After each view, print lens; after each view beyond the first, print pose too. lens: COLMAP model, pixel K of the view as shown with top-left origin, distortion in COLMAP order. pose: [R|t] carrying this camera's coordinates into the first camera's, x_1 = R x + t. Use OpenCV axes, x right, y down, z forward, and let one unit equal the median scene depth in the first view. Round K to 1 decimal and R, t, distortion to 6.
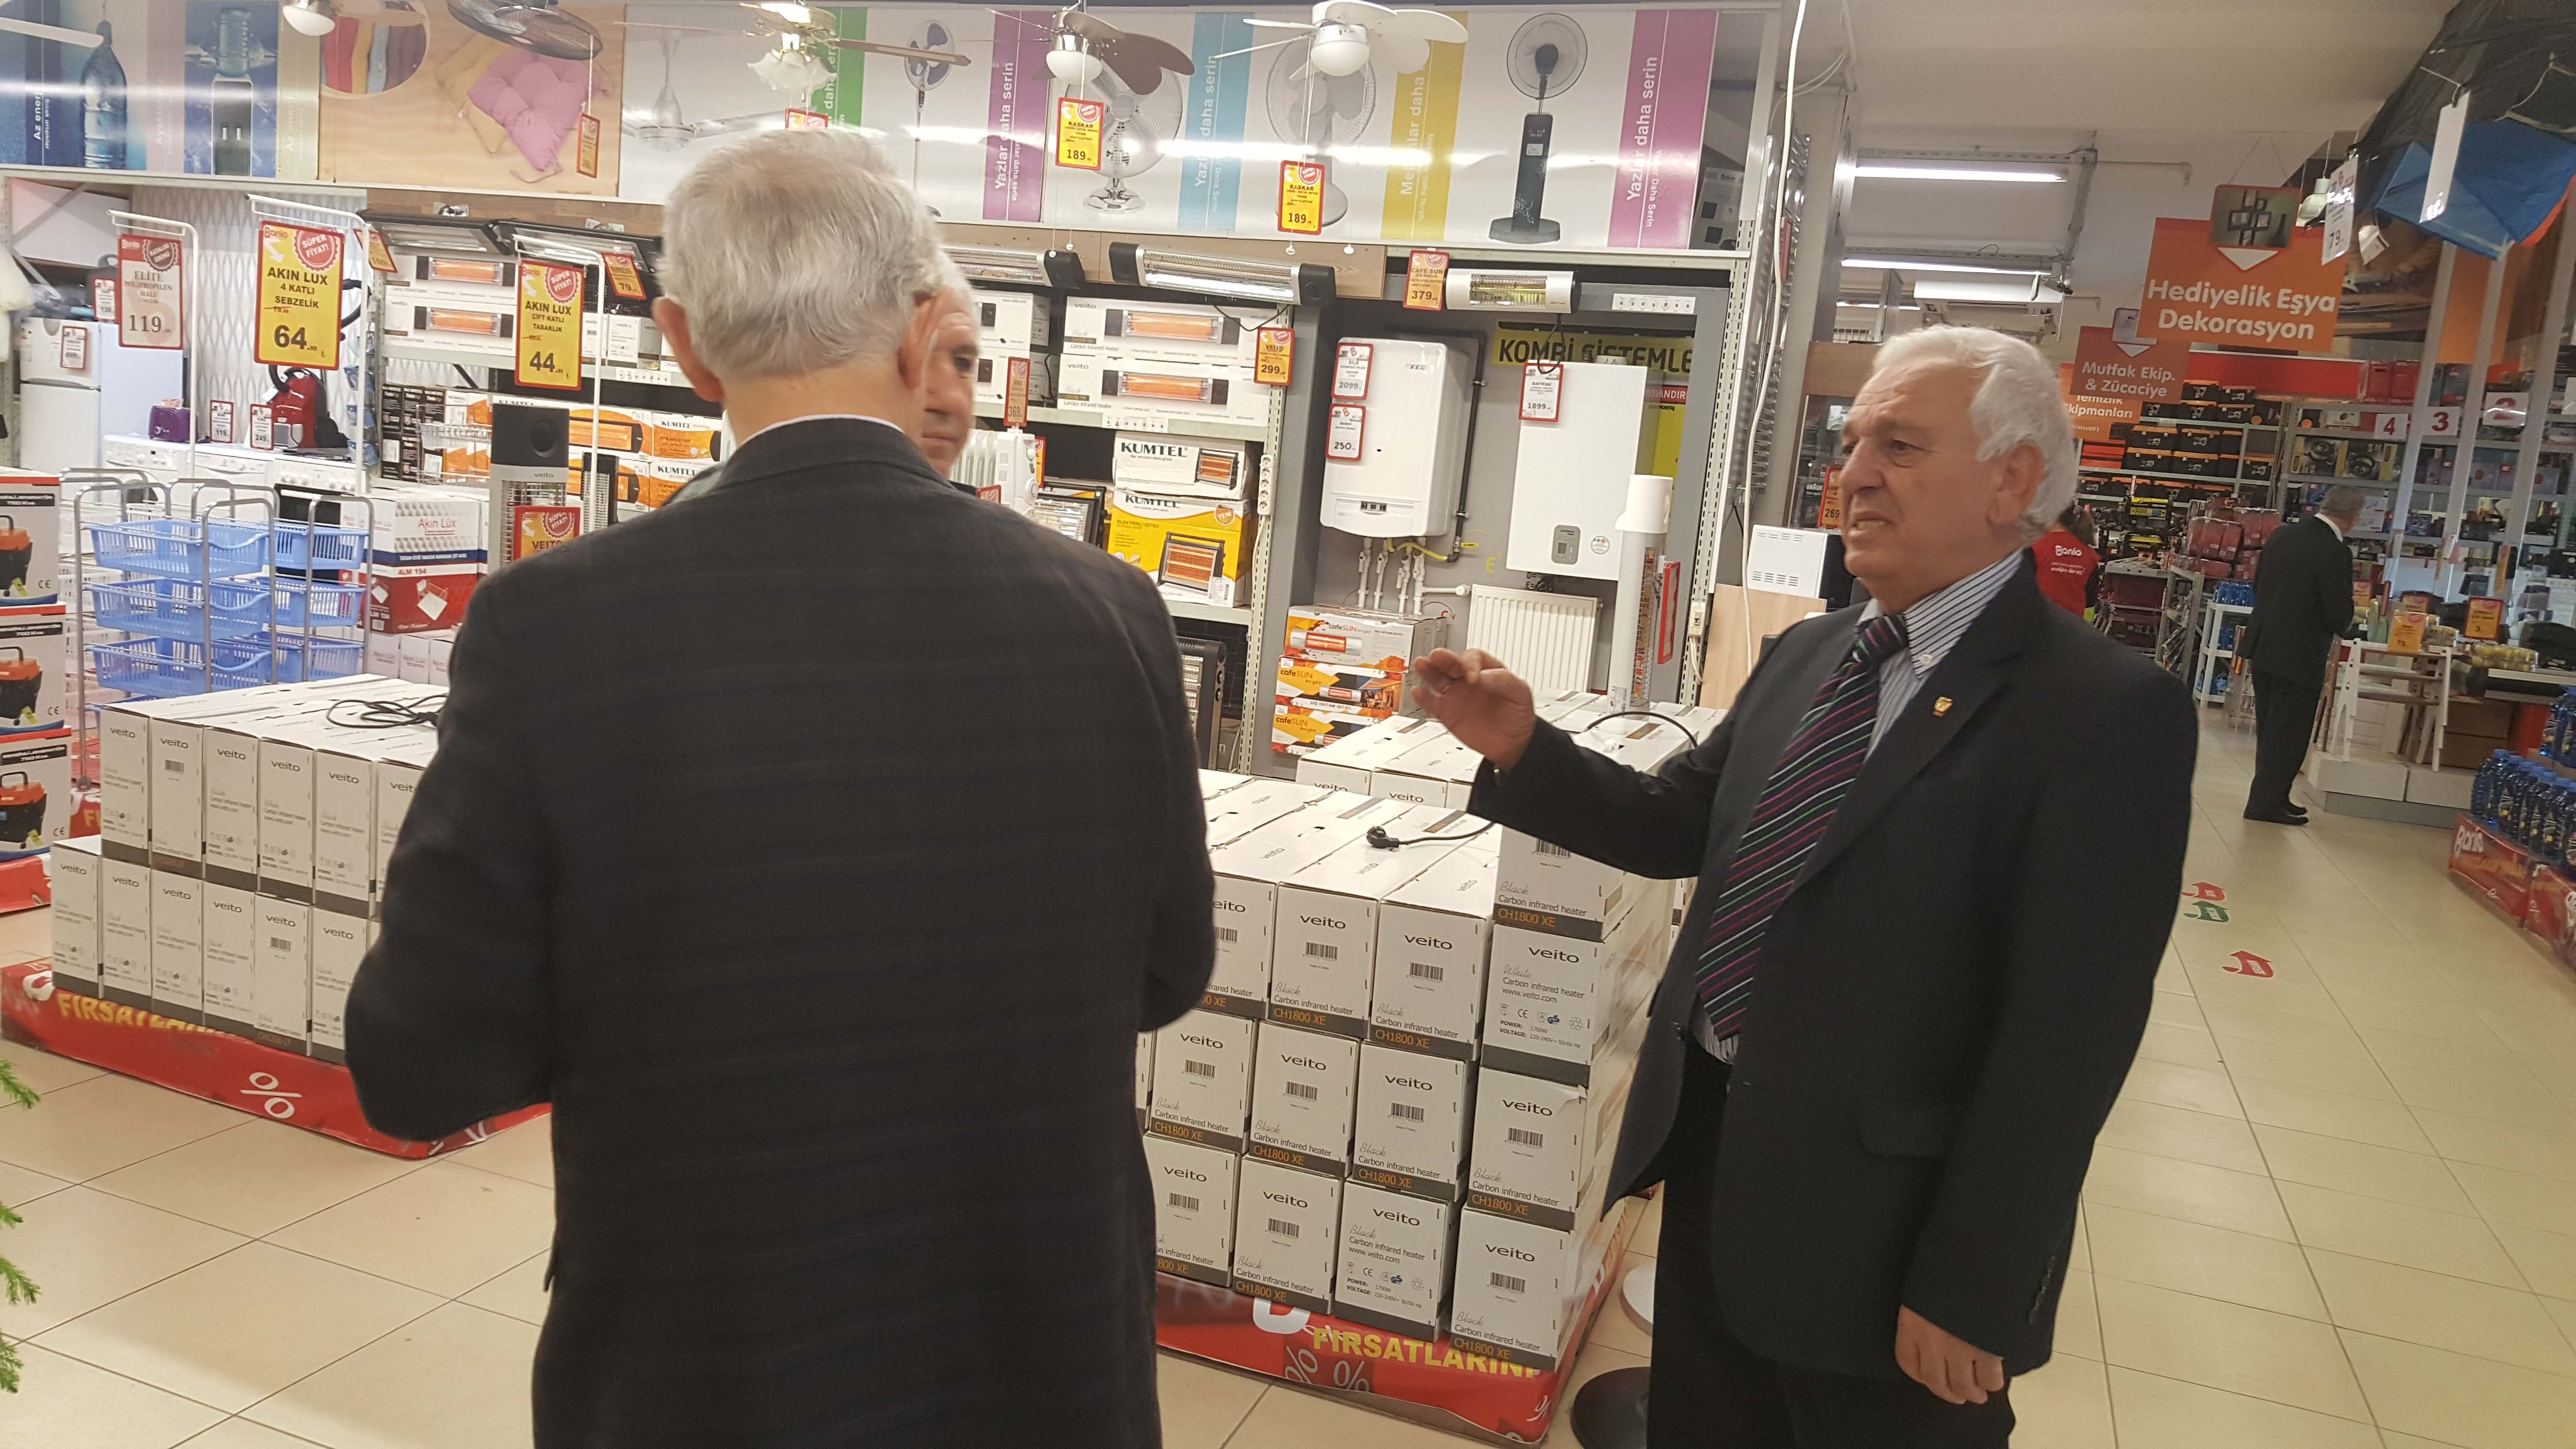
lens RADIAL K [[1956.6, 0, 1228.3], [0, 1956.6, 720.8], [0, 0, 1]] dist [0.170726, -0.291952]
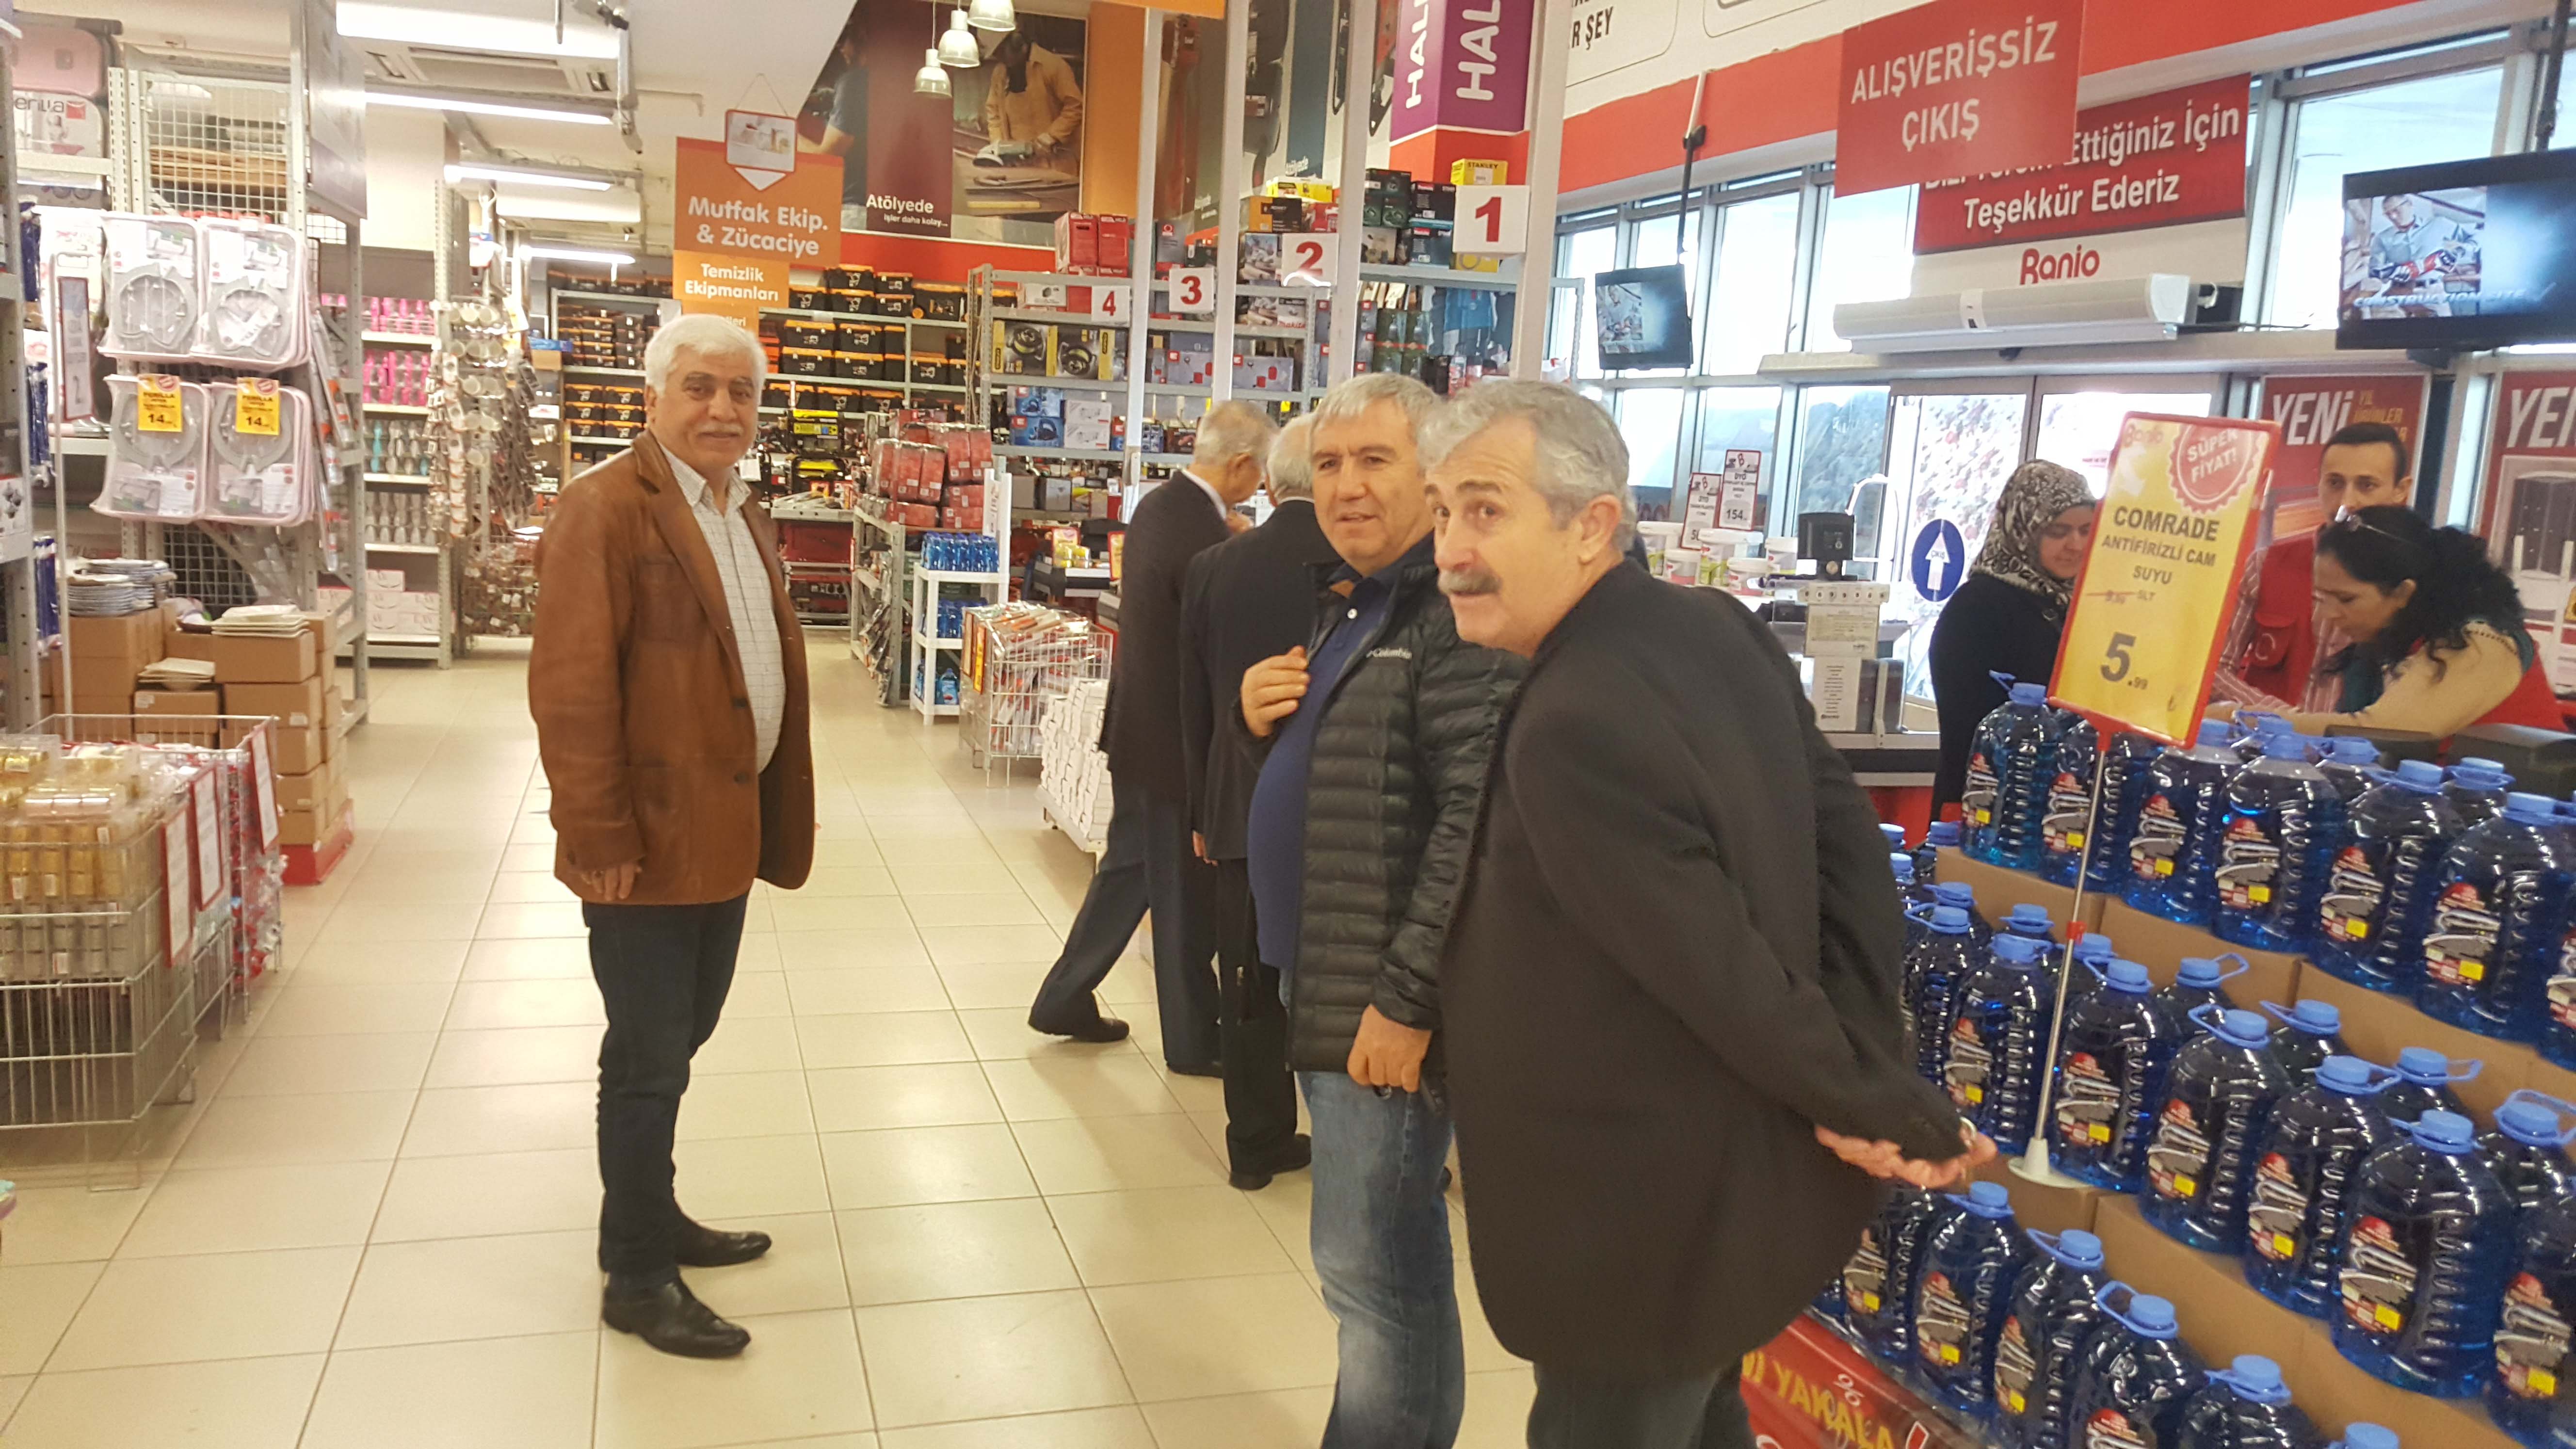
lens RADIAL K [[1958.6, 0, 1215.8], [0, 1958.6, 729.2], [0, 0, 1]] dist [0.152135, -0.227034]
pose [[0.809340, -0.130757, 0.572600, 0.217046], [0.103169, 0.991396, 0.080567, -0.057073], [-0.578208, -0.006132, 0.815867, 0.472008]]
